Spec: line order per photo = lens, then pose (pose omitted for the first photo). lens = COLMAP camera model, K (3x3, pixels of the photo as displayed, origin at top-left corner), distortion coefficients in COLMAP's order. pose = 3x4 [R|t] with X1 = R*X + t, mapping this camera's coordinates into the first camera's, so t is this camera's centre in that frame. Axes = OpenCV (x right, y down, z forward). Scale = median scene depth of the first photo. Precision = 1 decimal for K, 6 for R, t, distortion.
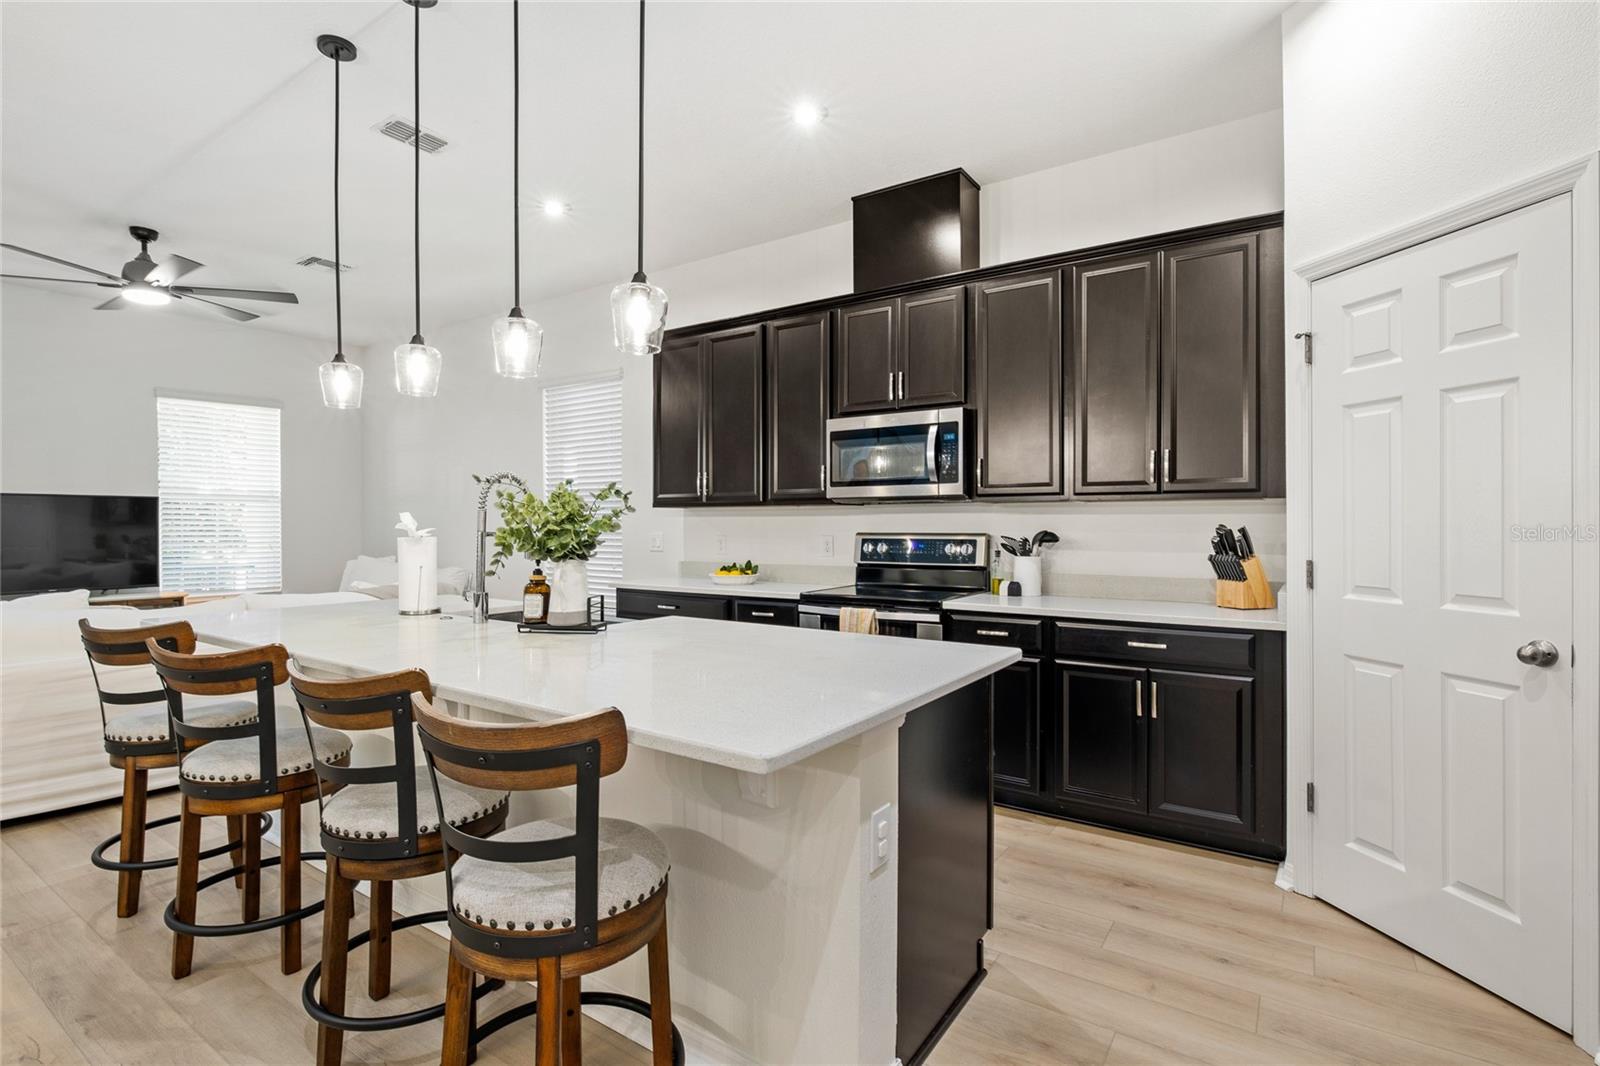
lens RADIAL K [[756.4, 0, 804.8], [0, 756.4, 525.1], [0, 0, 1]] dist [-0.001229, -0.000116]
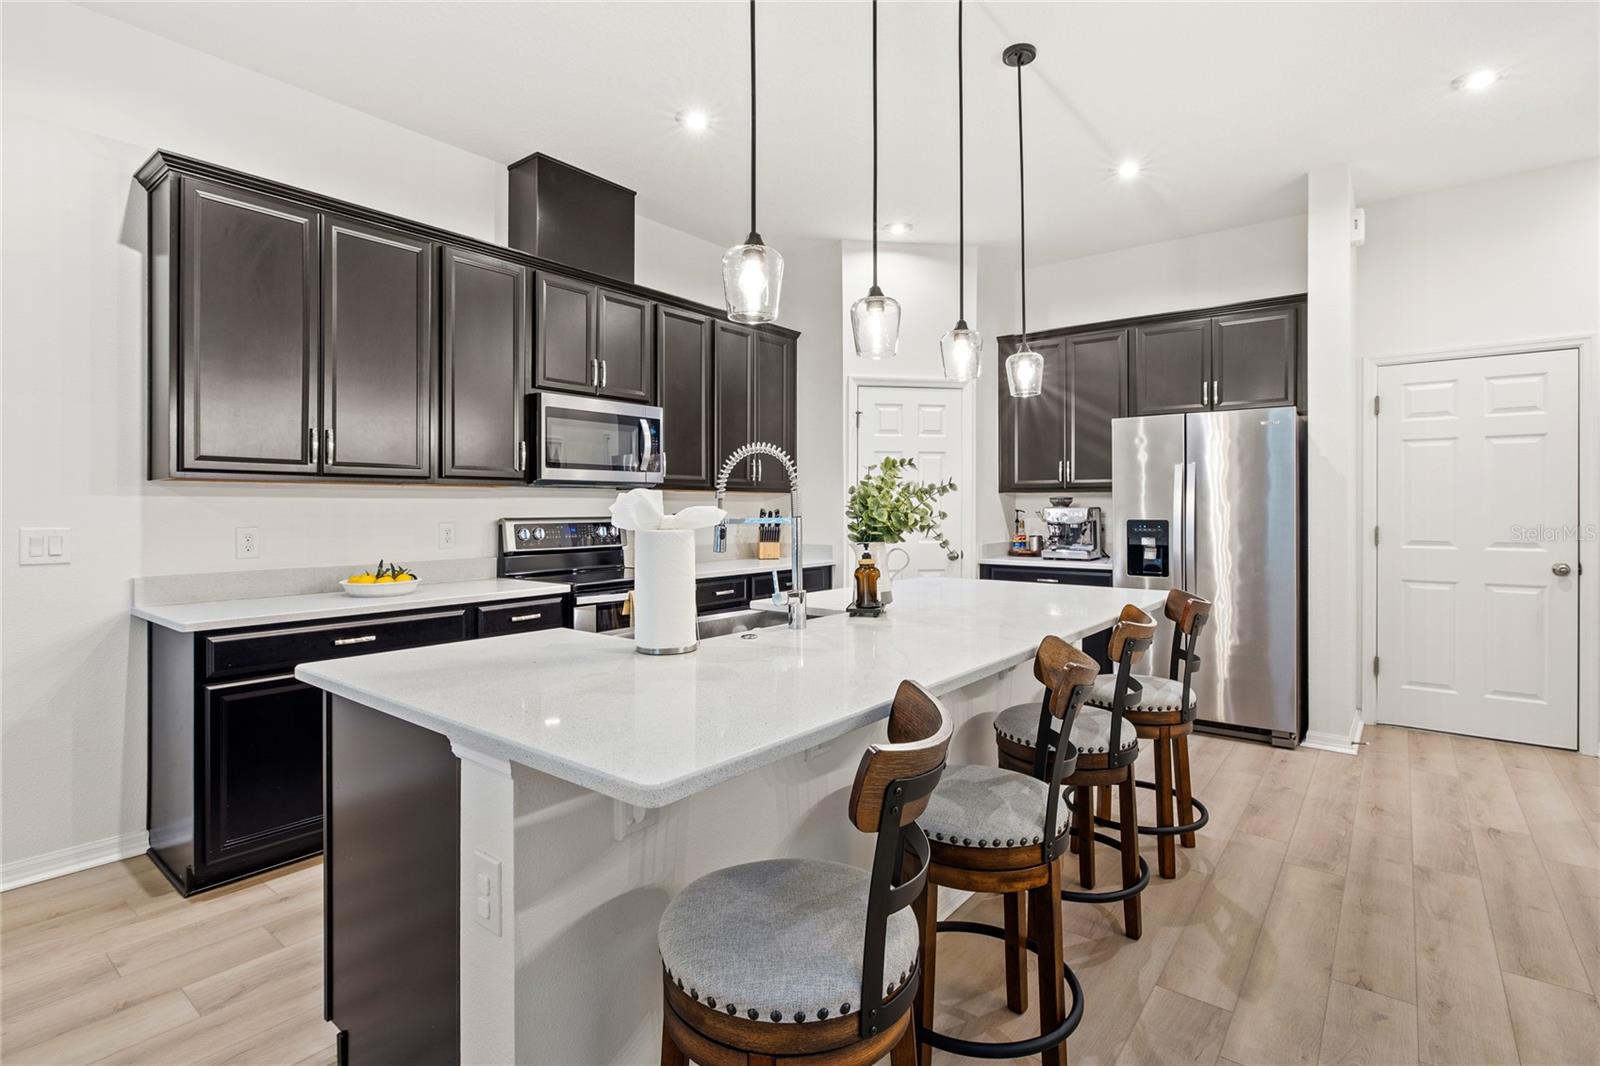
lens RADIAL K [[777.1, 0, 799.2], [0, 777.1, 504.9], [0, 0, 1]] dist [-0.002626, -0.000355]
pose [[0.078015, 0.001834, 0.996950, -0.844935], [0.001892, 0.999996, -0.001988, -0.003001], [-0.996950, 0.002042, 0.078011, 0.607665]]
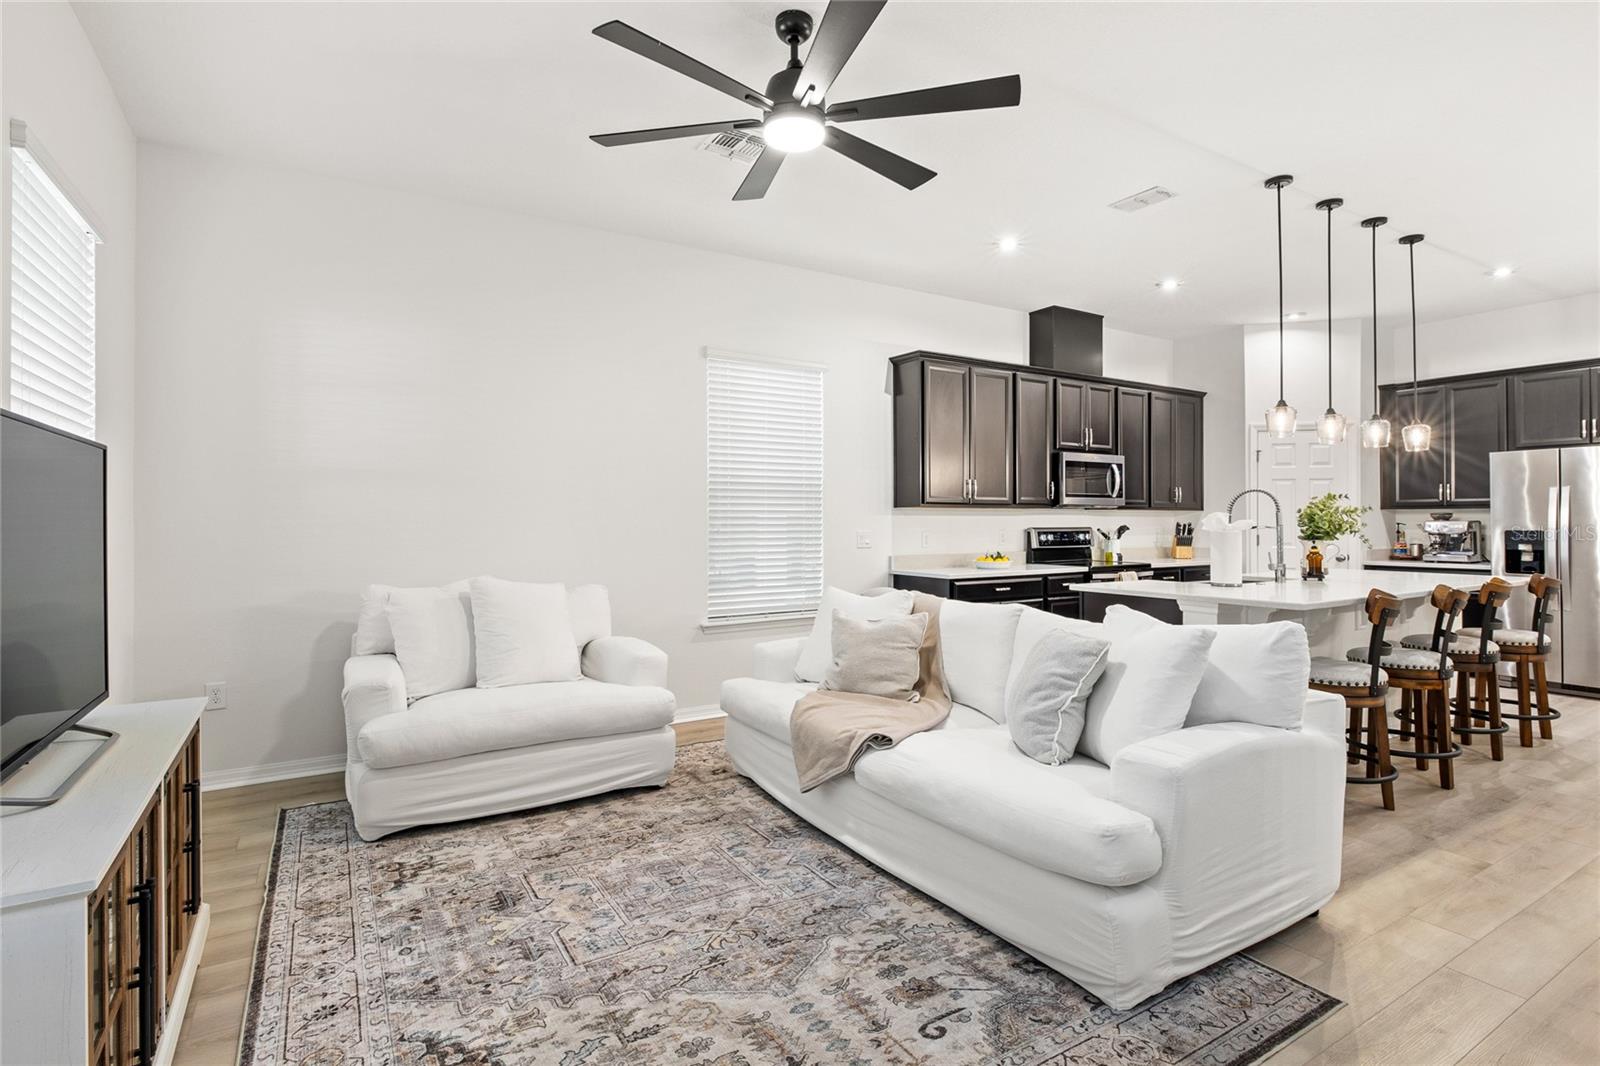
lens RADIAL K [[779.6, 0, 803.2], [0, 779.6, 516.4], [0, 0, 1]] dist [0.000232, -0.000178]
pose [[0.419216, 0.005371, 0.907870, -1.548917], [0.002863, 0.999970, -0.007237, -0.002159], [-0.907882, 0.005633, 0.419188, 0.798917]]
